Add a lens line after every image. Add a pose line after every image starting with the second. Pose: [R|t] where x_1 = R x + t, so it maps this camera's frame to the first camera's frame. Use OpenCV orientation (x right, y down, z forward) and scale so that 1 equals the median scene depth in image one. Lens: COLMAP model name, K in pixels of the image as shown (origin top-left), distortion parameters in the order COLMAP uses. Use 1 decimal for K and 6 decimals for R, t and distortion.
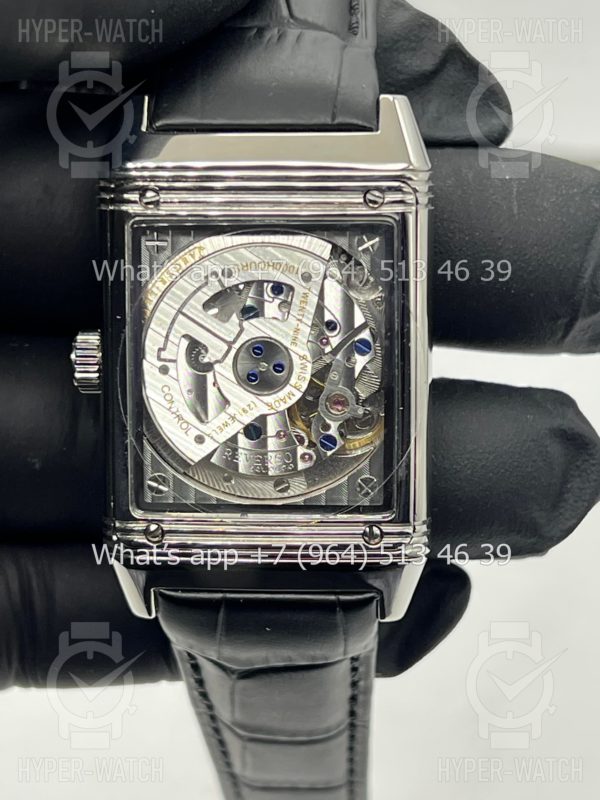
lens RADIAL K [[1896.9, 0, 300.0], [0, 1896.9, 400.0], [0, 0, 1]] dist [0.261677, -0.727277]
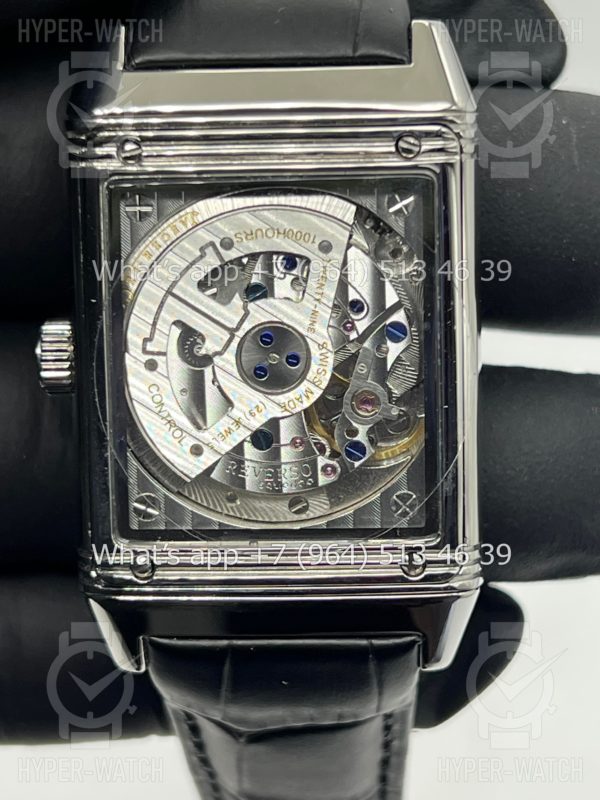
lens RADIAL K [[1896.9, 0, 300.0], [0, 1896.9, 400.0], [0, 0, 1]] dist [0.261677, -0.727277]
pose [[0.999729, -0.019177, 0.013221, -0.019223], [0.019337, 0.999740, -0.012066, 0.010001], [-0.012986, 0.012318, 0.999840, 0.190636]]
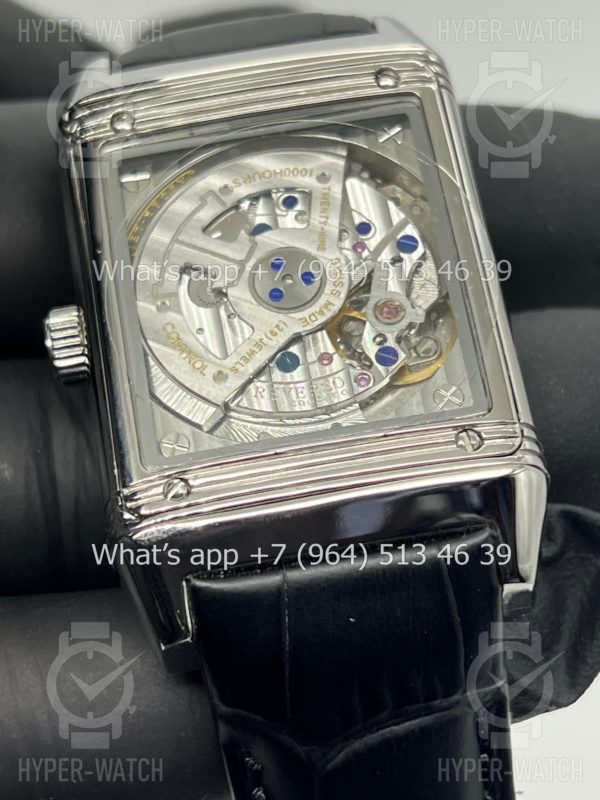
lens RADIAL K [[1918.8, 0, 300.1], [0, 1918.8, 433.4], [0, 0, 1]] dist [0.240195, -0.334411]
pose [[0.987398, -0.137909, 0.077631, -0.084776], [0.157462, 0.807000, -0.569172, 0.486167], [0.015846, 0.574223, 0.818545, 0.384337]]
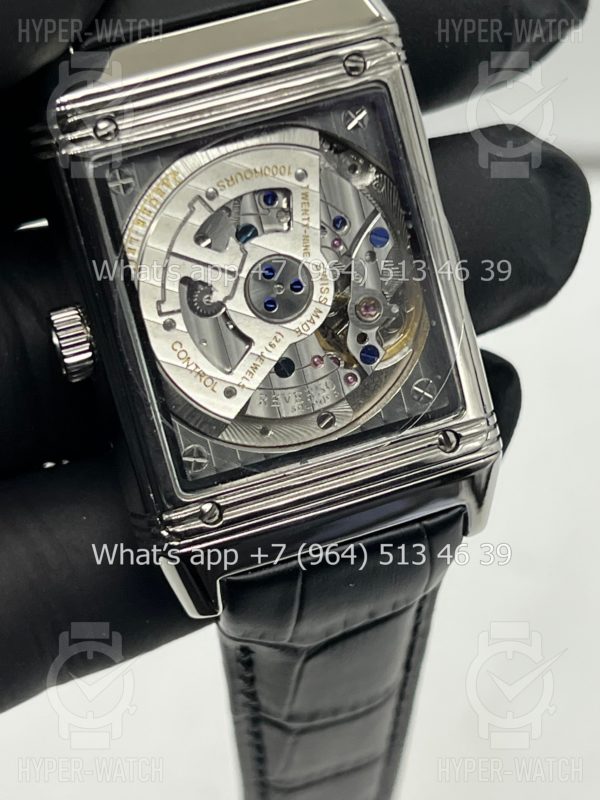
lens RADIAL K [[1896.9, 0, 300.0], [0, 1896.9, 400.0], [0, 0, 1]] dist [0.261677, -0.727277]
pose [[0.930673, -0.278284, 0.237500, -0.228618], [0.281295, 0.959373, 0.021834, 0.014257], [-0.233927, 0.046488, 0.971142, 0.164006]]
